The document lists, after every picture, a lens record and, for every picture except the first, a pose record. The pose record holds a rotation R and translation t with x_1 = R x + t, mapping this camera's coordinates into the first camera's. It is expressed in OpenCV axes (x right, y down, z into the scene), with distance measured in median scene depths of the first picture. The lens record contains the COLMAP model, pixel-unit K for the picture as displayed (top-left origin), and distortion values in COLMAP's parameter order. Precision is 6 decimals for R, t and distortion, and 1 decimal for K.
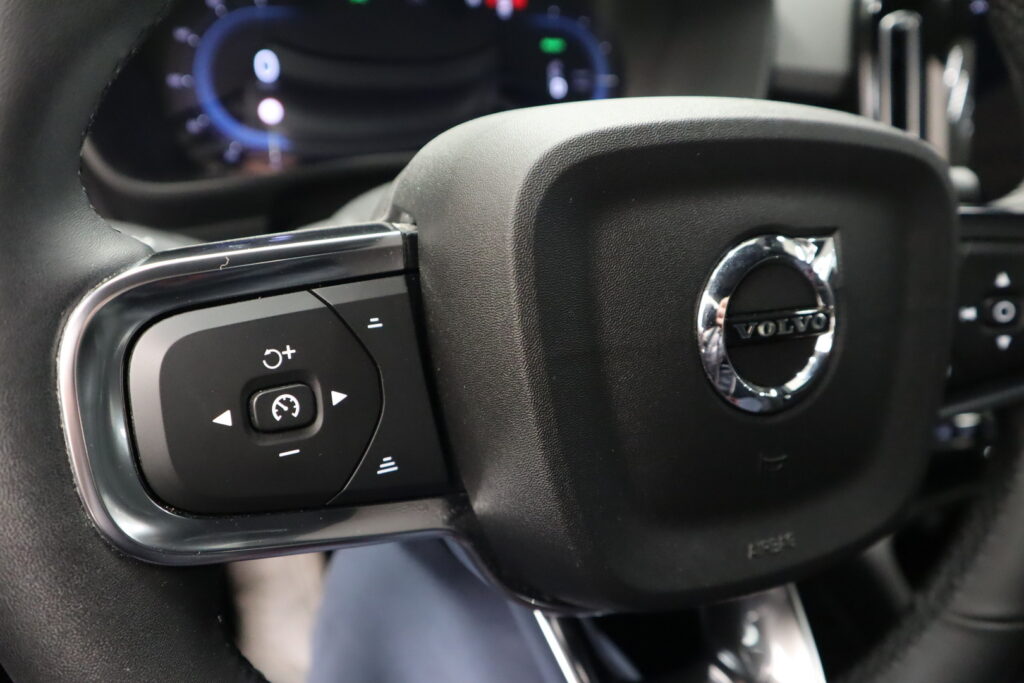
lens RADIAL K [[713.7, 0, 512.0], [0, 713.7, 341.5], [0, 0, 1]] dist [-0.123878, 0.077373]
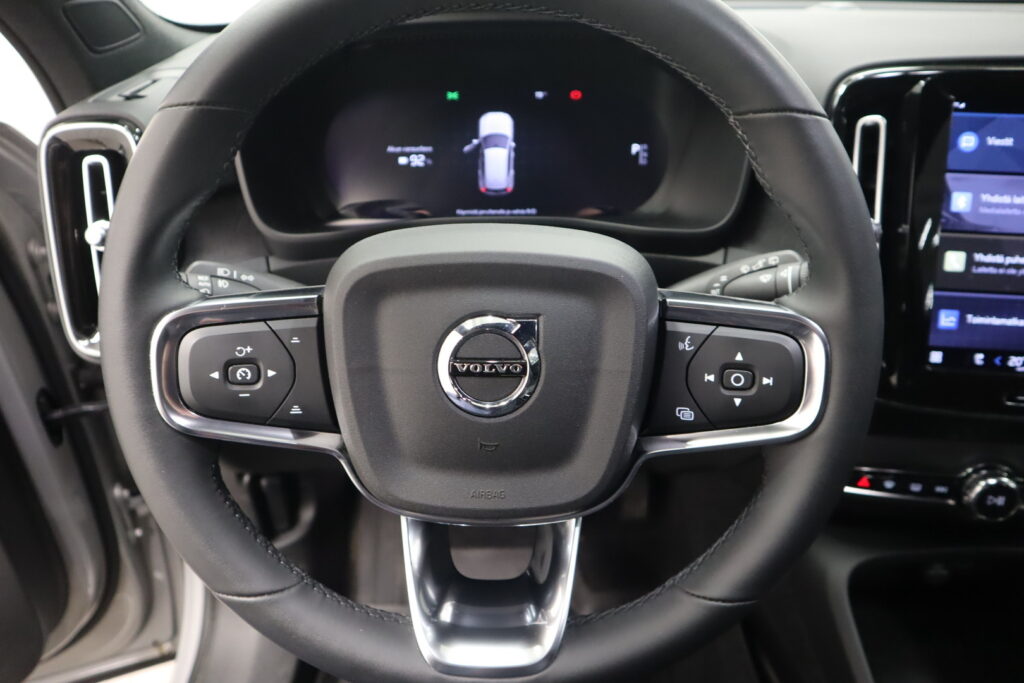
lens RADIAL K [[713.7, 0, 512.0], [0, 713.7, 341.5], [0, 0, 1]] dist [-0.123878, 0.077373]
pose [[0.930772, 0.118098, -0.346000, 1.193181], [-0.115604, 0.992903, 0.027917, -0.164372], [0.346841, 0.014015, 0.937819, -0.764010]]
